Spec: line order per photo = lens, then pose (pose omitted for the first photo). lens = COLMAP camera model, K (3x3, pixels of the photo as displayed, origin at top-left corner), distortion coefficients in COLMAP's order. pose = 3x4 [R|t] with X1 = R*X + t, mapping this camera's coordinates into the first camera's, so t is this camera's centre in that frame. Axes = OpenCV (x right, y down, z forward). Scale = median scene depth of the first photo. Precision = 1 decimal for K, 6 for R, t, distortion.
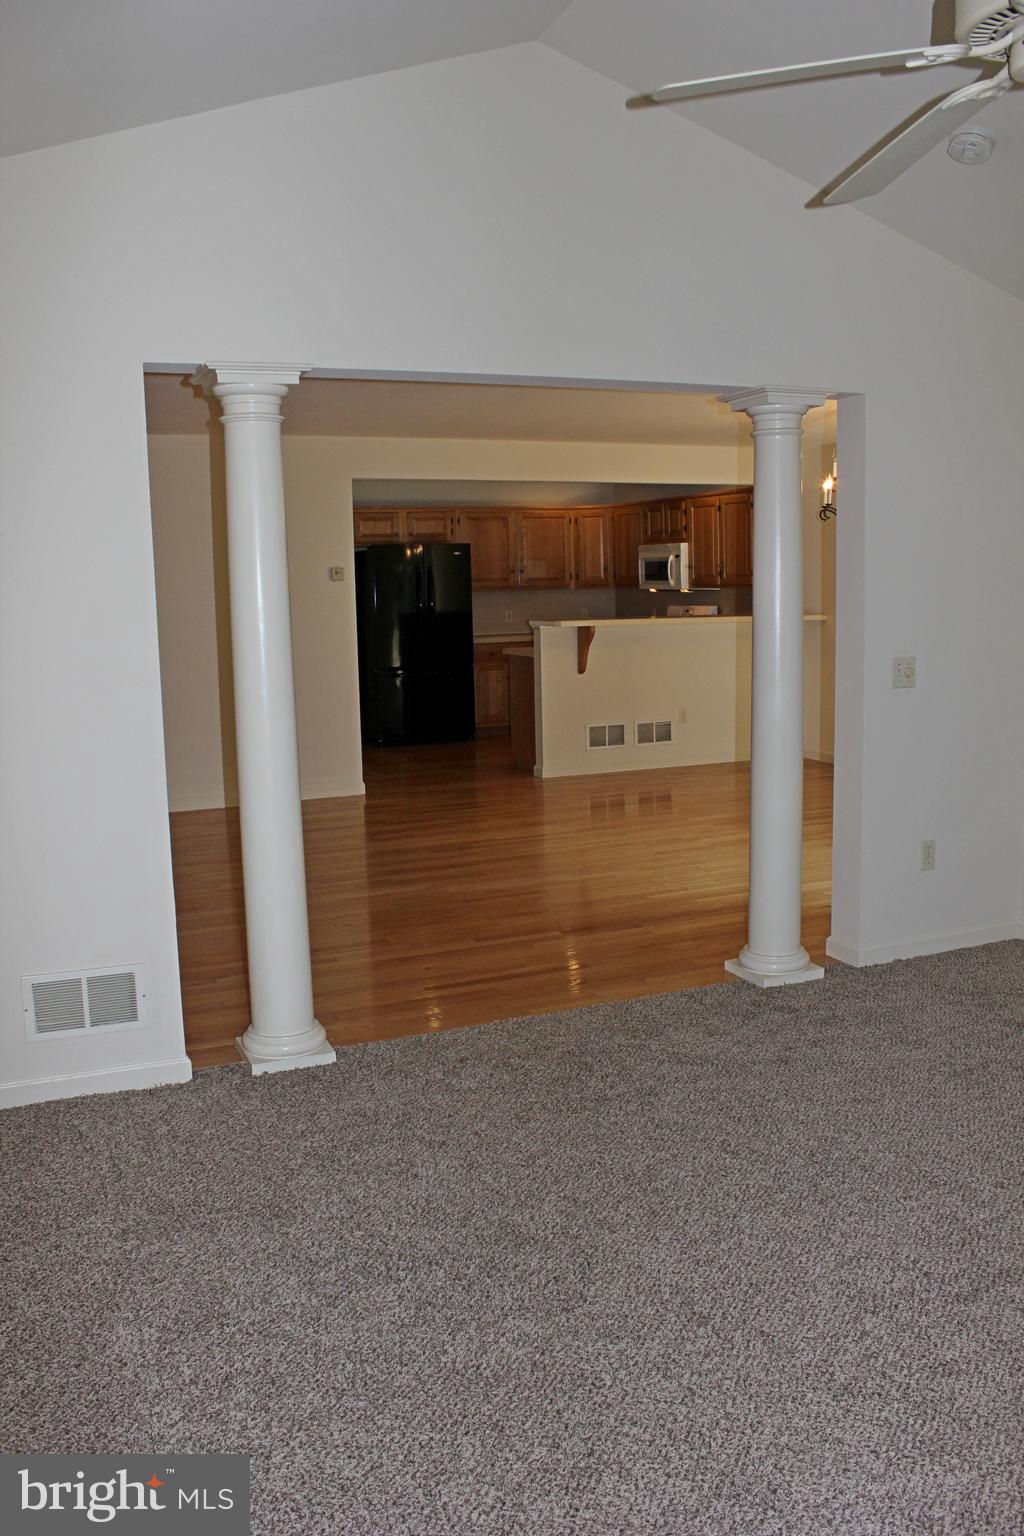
lens RADIAL K [[1284.1, 0, 511.2], [0, 1284.1, 803.7], [0, 0, 1]] dist [-0.165900, 0.144430]
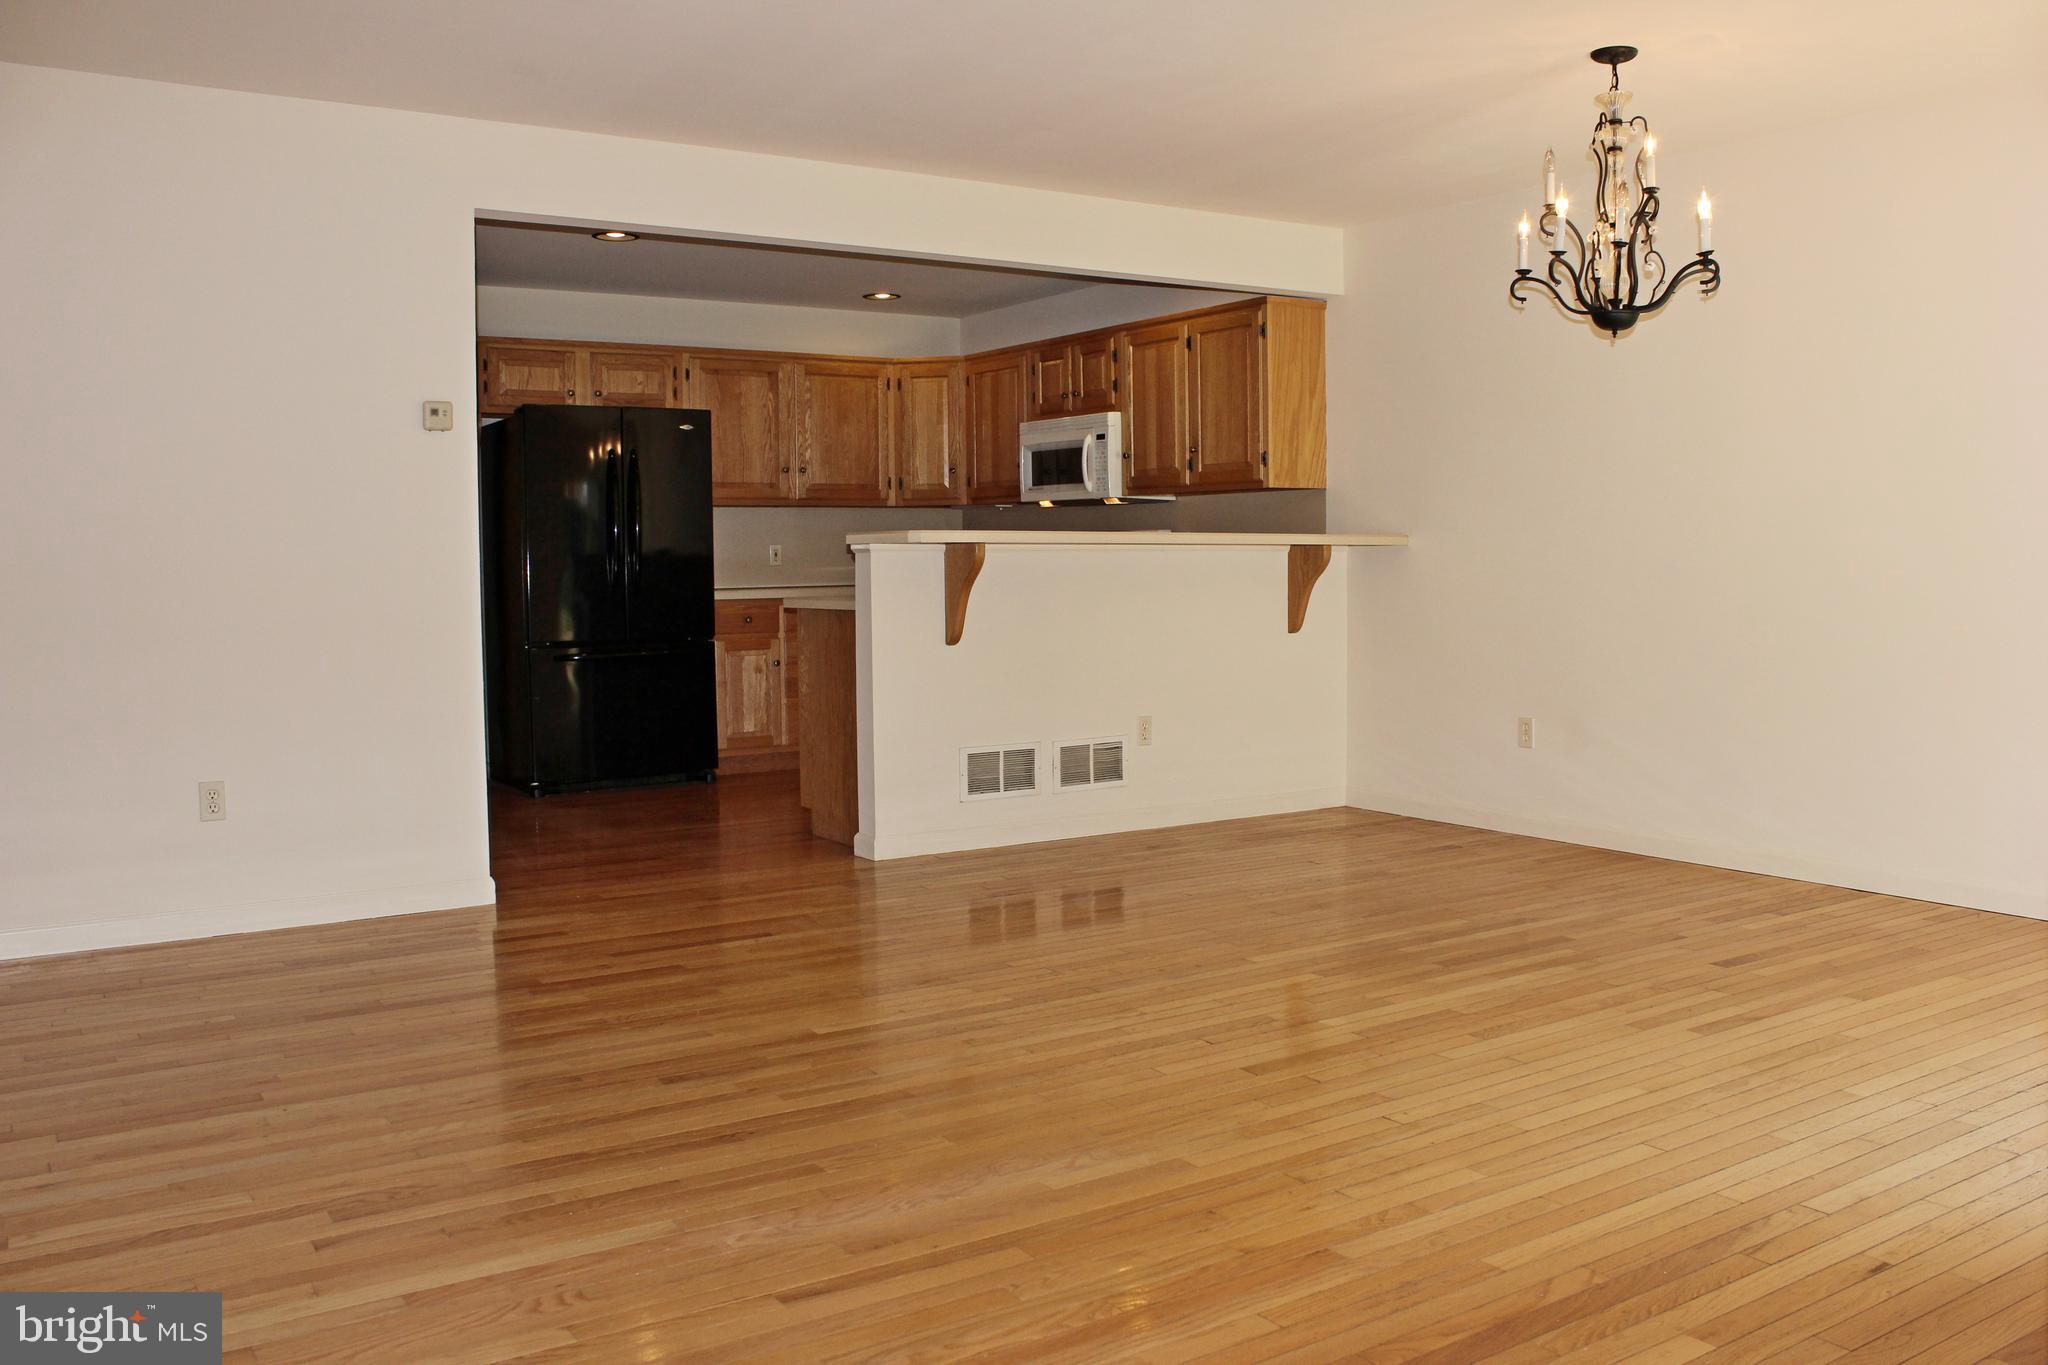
lens RADIAL K [[1712.2, 0, 1035.6], [0, 1712.2, 682.8], [0, 0, 1]] dist [-0.165900, 0.144430]
pose [[0.983828, 0.000177, 0.179117, -0.026439], [0.018360, 0.994633, -0.101827, -0.017120], [-0.178174, 0.103469, 0.978544, 0.306681]]
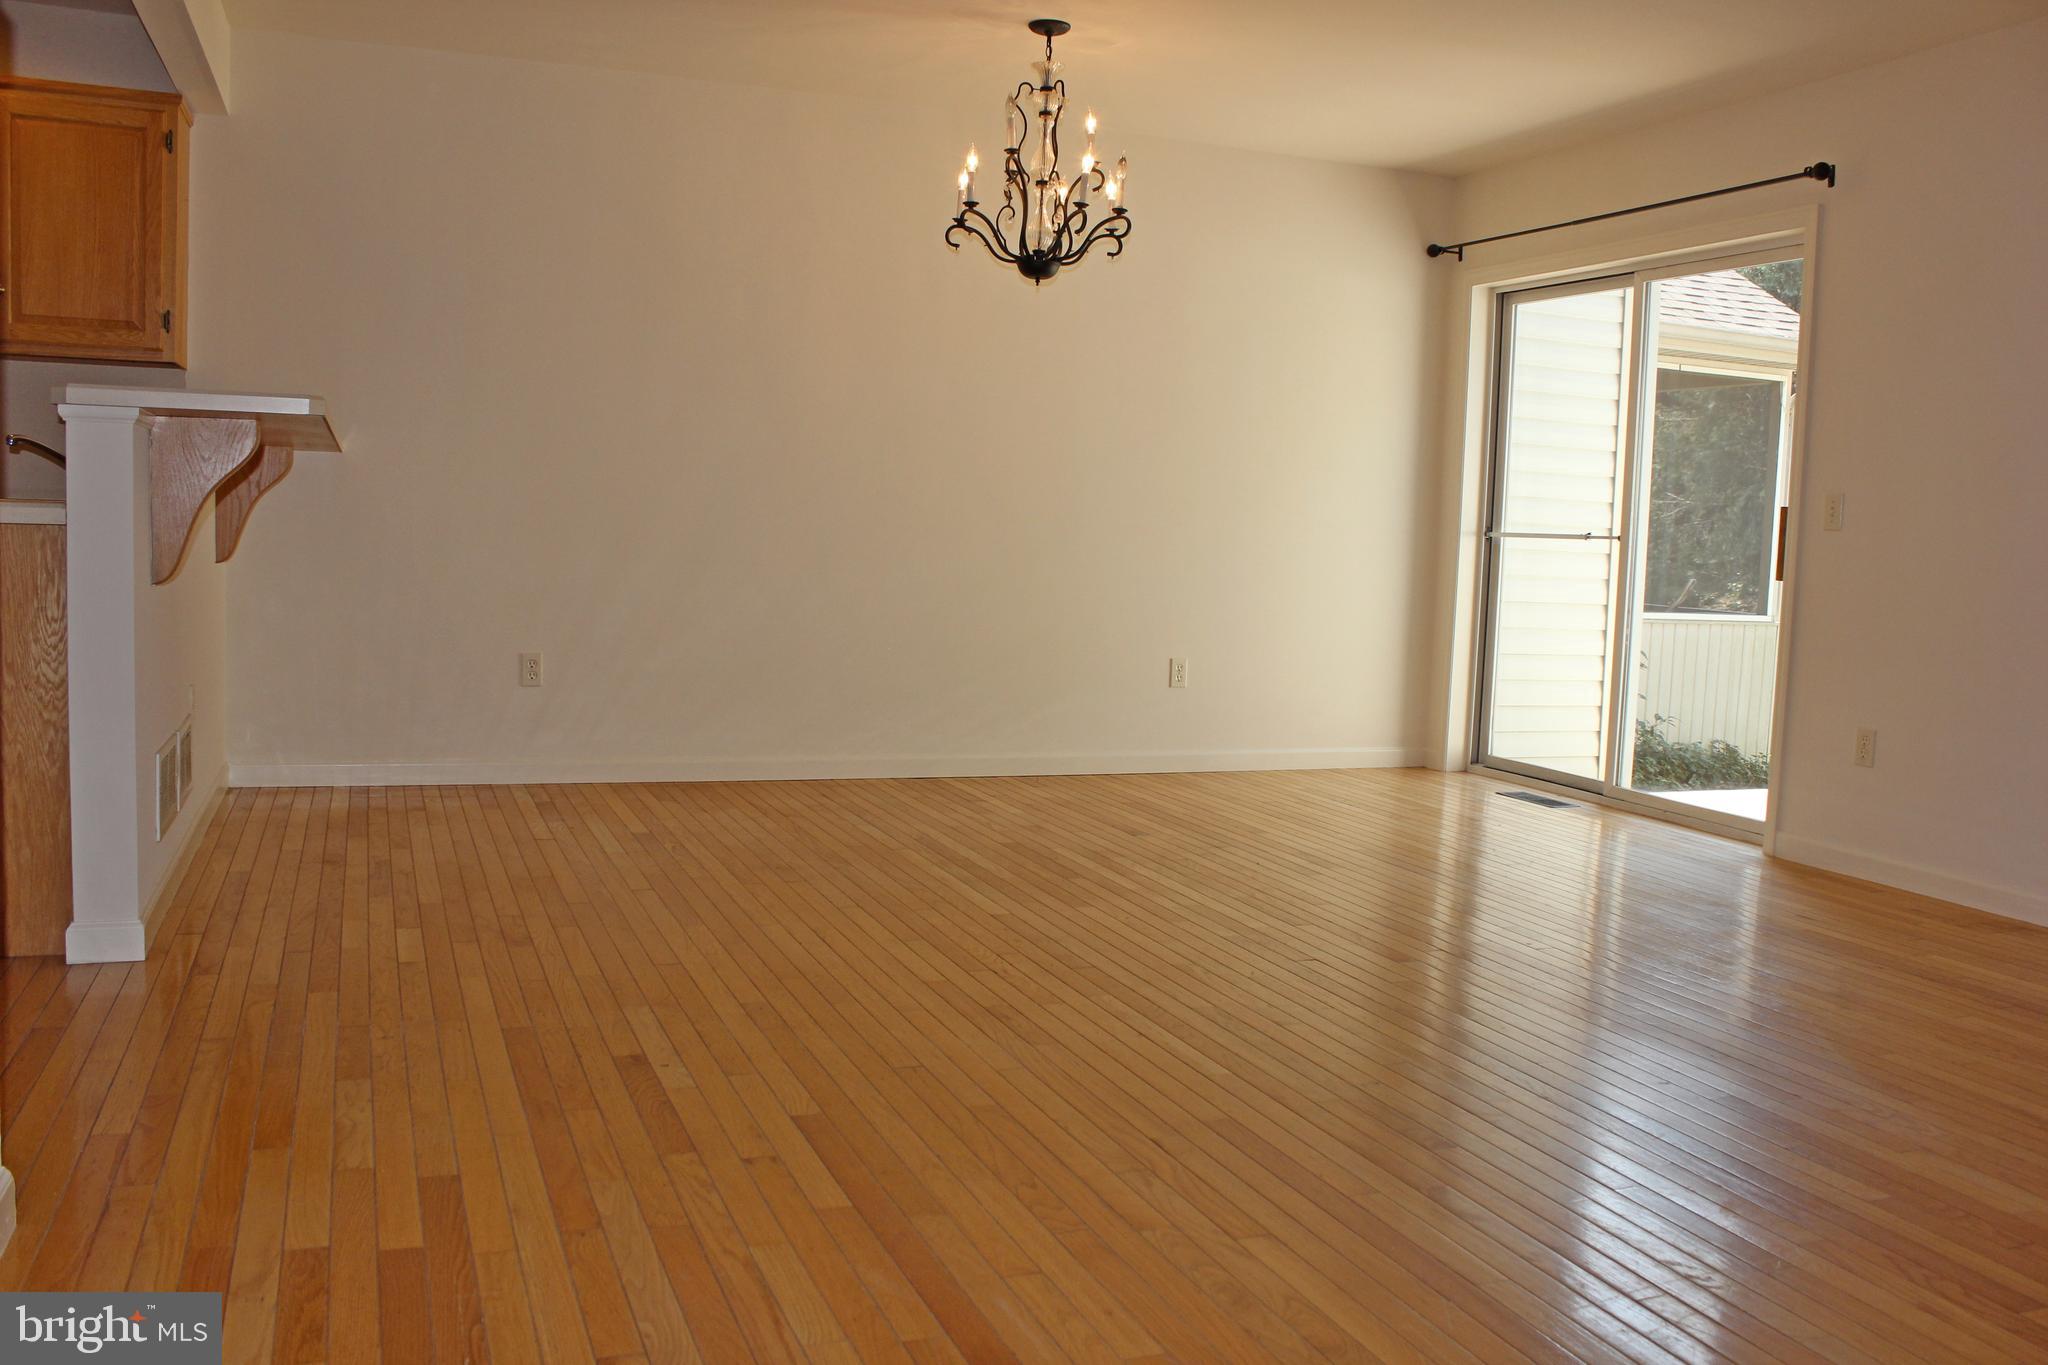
lens RADIAL K [[1712.2, 0, 1035.6], [0, 1712.2, 682.8], [0, 0, 1]] dist [-0.165900, 0.144430]
pose [[0.019476, -0.069531, 0.997390, -0.276467], [0.133612, 0.988812, 0.066324, -0.066304], [-0.990842, 0.131972, 0.028548, 0.679621]]
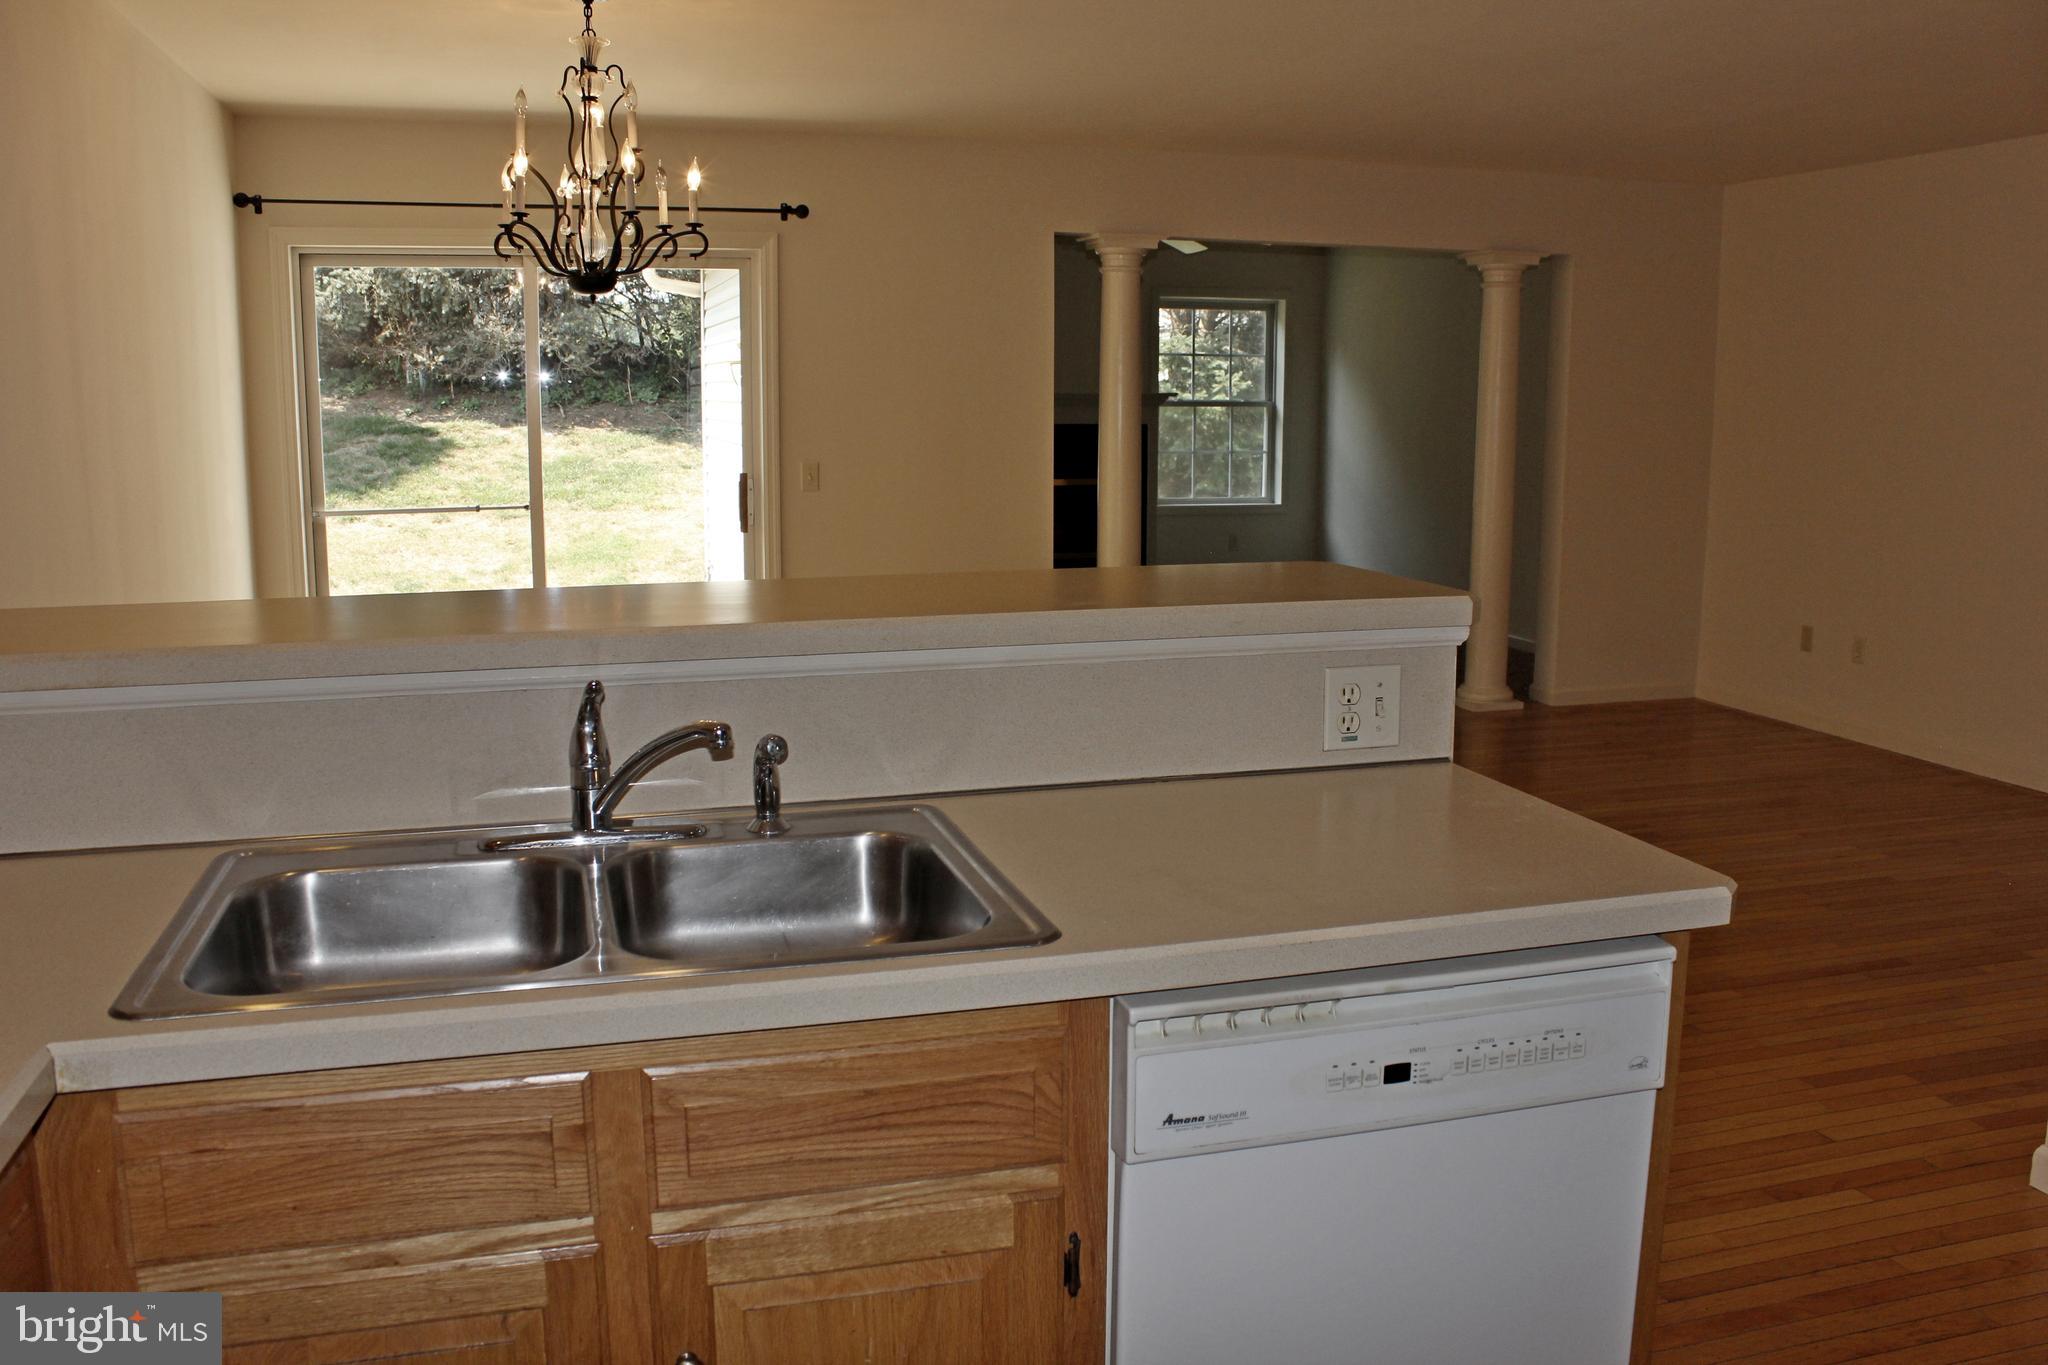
lens RADIAL K [[1712.2, 0, 1035.6], [0, 1712.2, 682.8], [0, 0, 1]] dist [-0.165900, 0.144430]
pose [[-0.994006, 0.000541, 0.109327, 0.044440], [0.037021, 0.942577, 0.331930, -0.184277], [-0.102870, 0.333988, -0.936947, 1.059295]]
